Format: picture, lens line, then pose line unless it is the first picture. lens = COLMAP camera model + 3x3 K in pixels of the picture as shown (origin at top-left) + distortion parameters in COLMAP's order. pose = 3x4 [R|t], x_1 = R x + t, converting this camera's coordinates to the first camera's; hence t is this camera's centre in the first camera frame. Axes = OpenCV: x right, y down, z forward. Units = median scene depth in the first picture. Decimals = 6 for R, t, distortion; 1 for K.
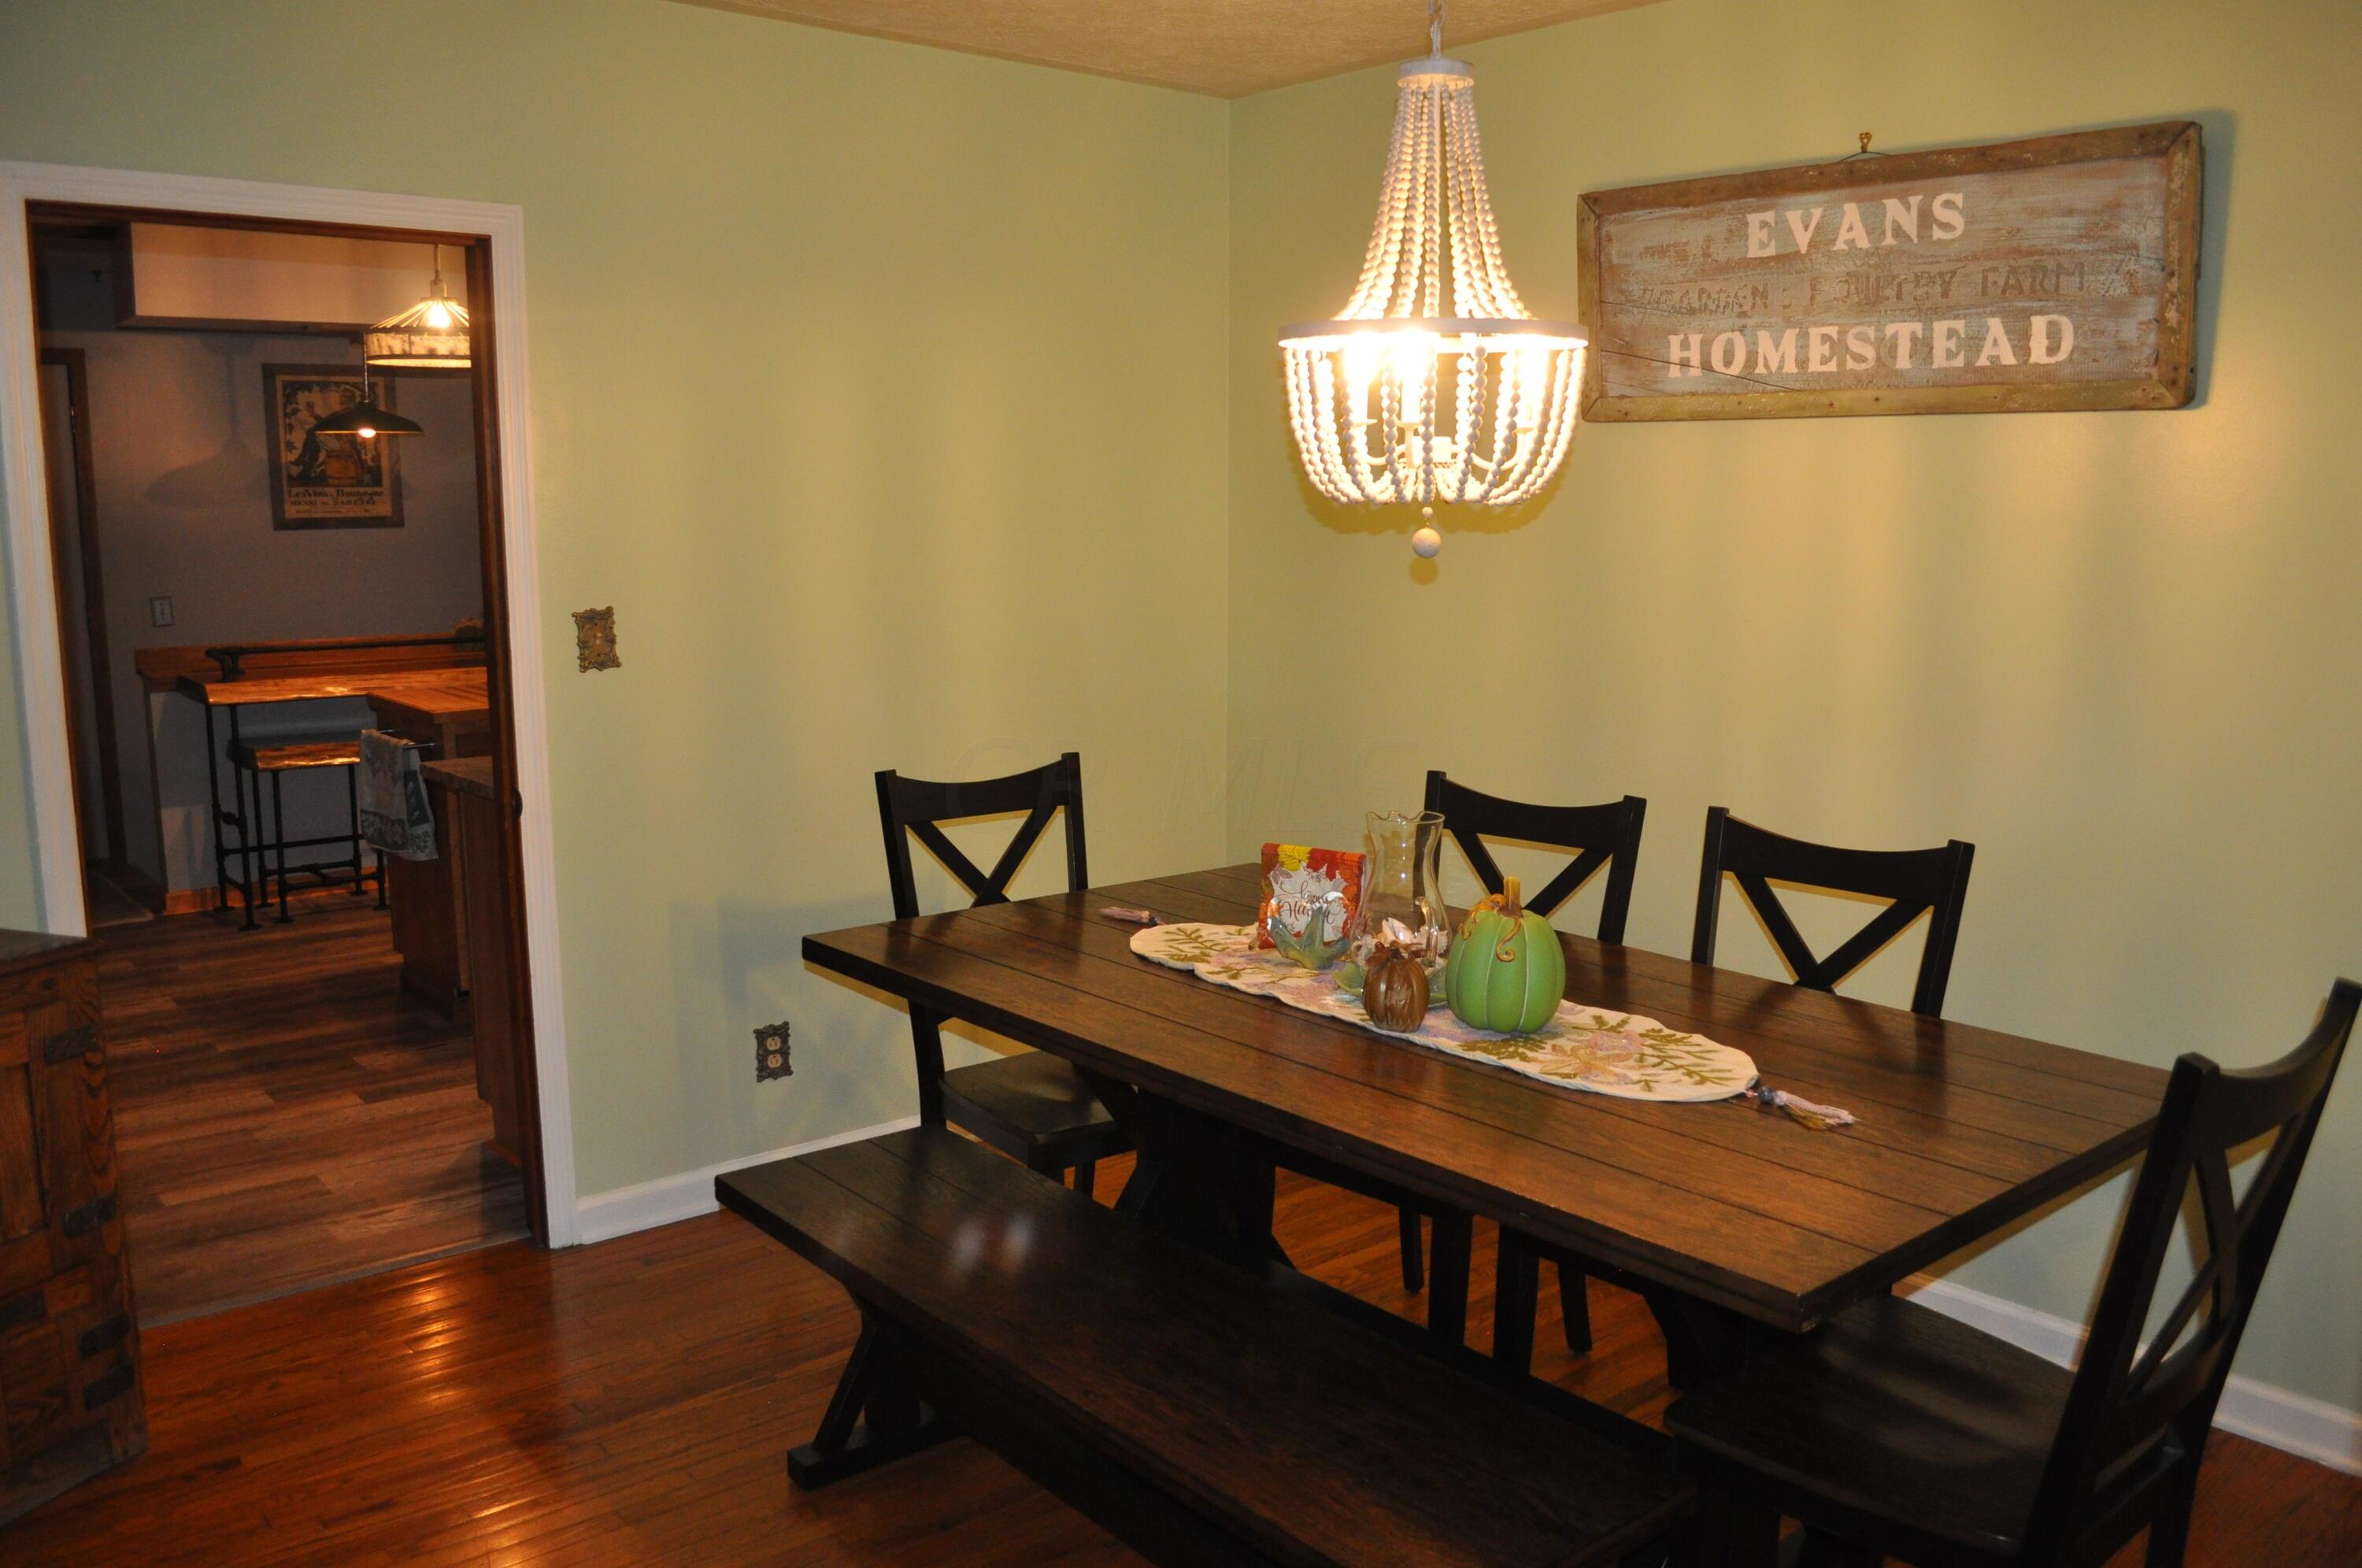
lens RADIAL K [[1833.1, 0, 1191.1], [0, 1833.1, 790.2], [0, 0, 1]] dist [-0.080137, 0.009464]
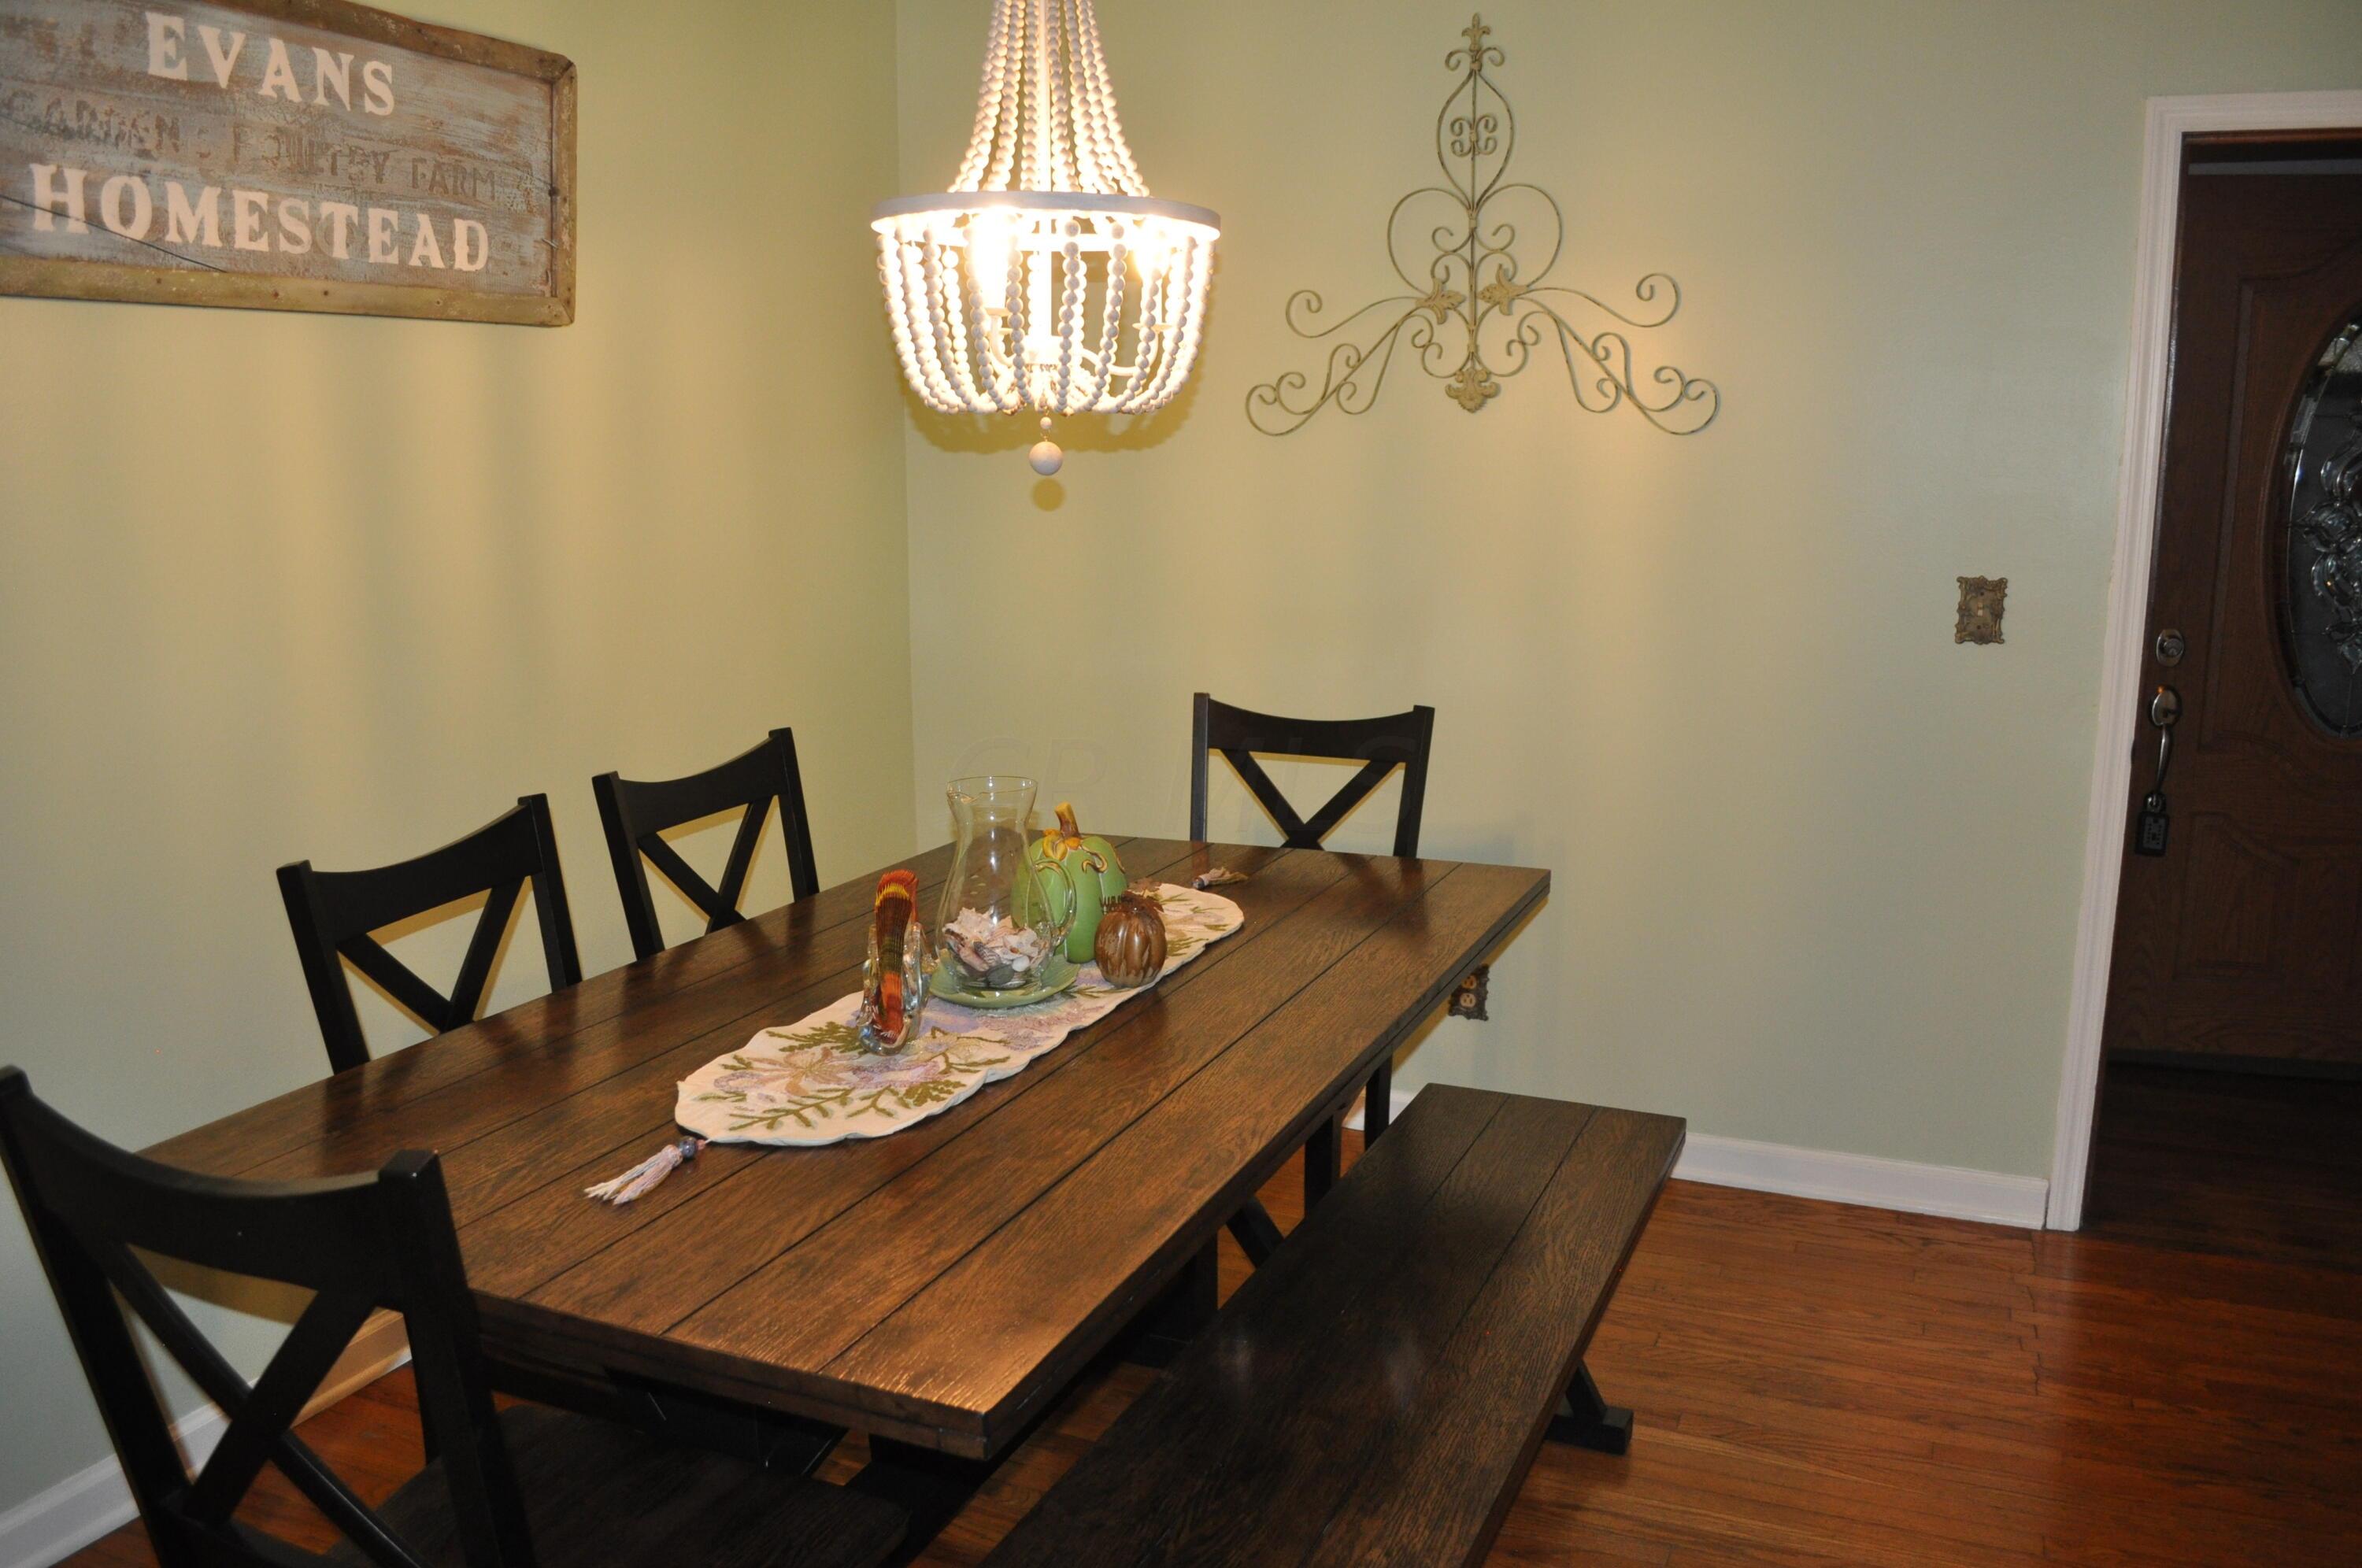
lens RADIAL K [[1833.1, 0, 1194.2], [0, 1833.1, 793.4], [0, 0, 1]] dist [-0.080137, 0.009464]
pose [[-0.428096, -0.178078, 0.886015, -0.561059], [0.141379, 0.955127, 0.260279, -0.157590], [-0.892606, 0.236688, -0.383710, 1.031057]]
